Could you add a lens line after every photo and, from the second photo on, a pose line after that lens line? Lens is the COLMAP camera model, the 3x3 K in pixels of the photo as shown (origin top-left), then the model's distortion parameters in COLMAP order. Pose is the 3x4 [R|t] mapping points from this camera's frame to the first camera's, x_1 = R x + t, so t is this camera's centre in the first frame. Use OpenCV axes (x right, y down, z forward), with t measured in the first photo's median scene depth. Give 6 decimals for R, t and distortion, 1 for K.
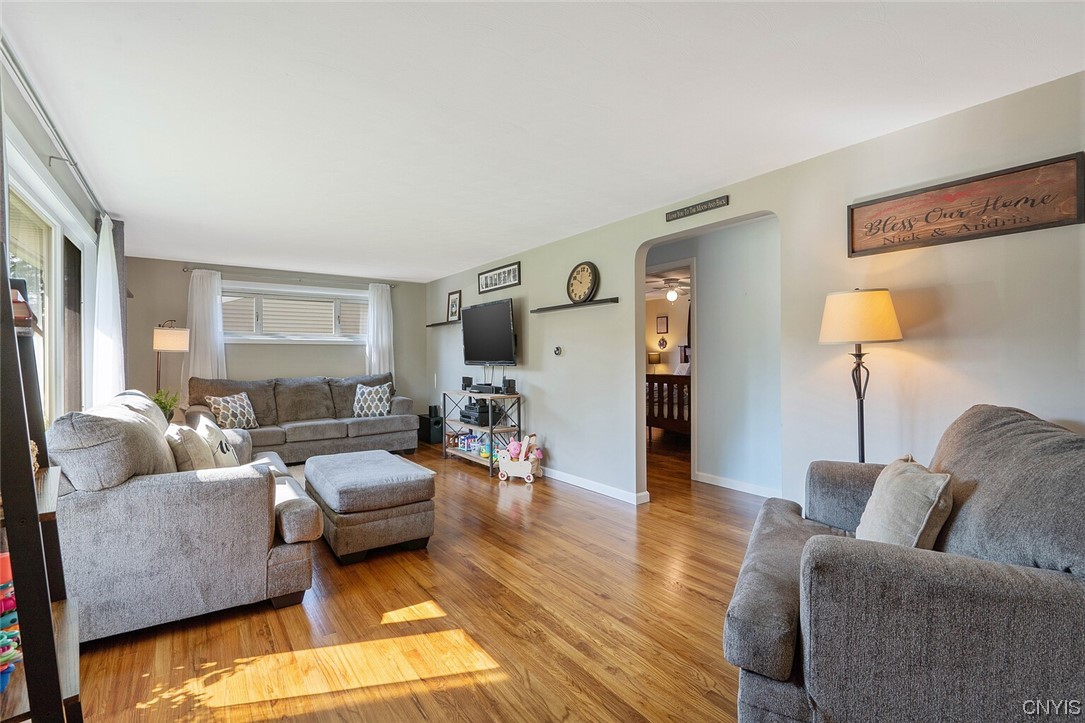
lens RADIAL K [[492.5, 0, 542.2], [0, 492.5, 356.1], [0, 0, 1]] dist [-0.001687, 0.000528]
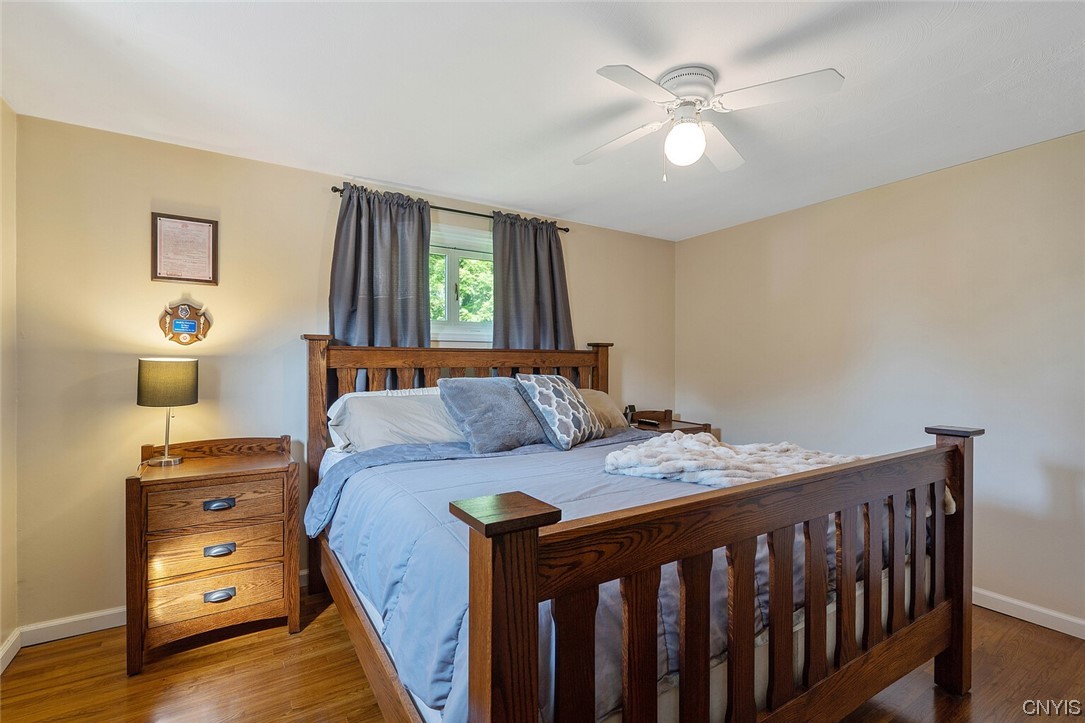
lens RADIAL K [[491.8, 0, 538.4], [0, 491.8, 361.0], [0, 0, 1]] dist [-0.000454, 0.000208]
pose [[0.076145, 0.011015, 0.997036, 0.018932], [-0.002882, 0.999937, -0.010827, -0.011812], [-0.997093, -0.002049, 0.076171, 2.974900]]
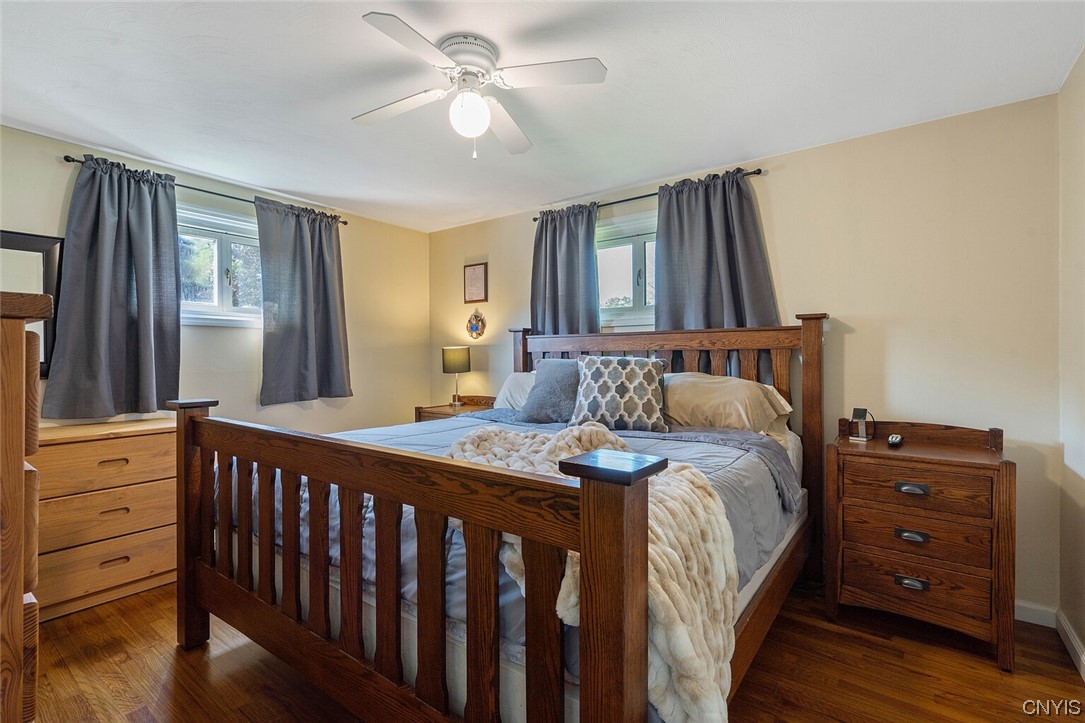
lens RADIAL K [[491.8, 0, 538.4], [0, 491.8, 361.0], [0, 0, 1]] dist [-0.000454, 0.000208]
pose [[0.956595, 0.000299, 0.291422, 0.633794], [-0.002721, 0.999965, 0.007904, 0.007966], [-0.291409, -0.008353, 0.956562, 2.117087]]
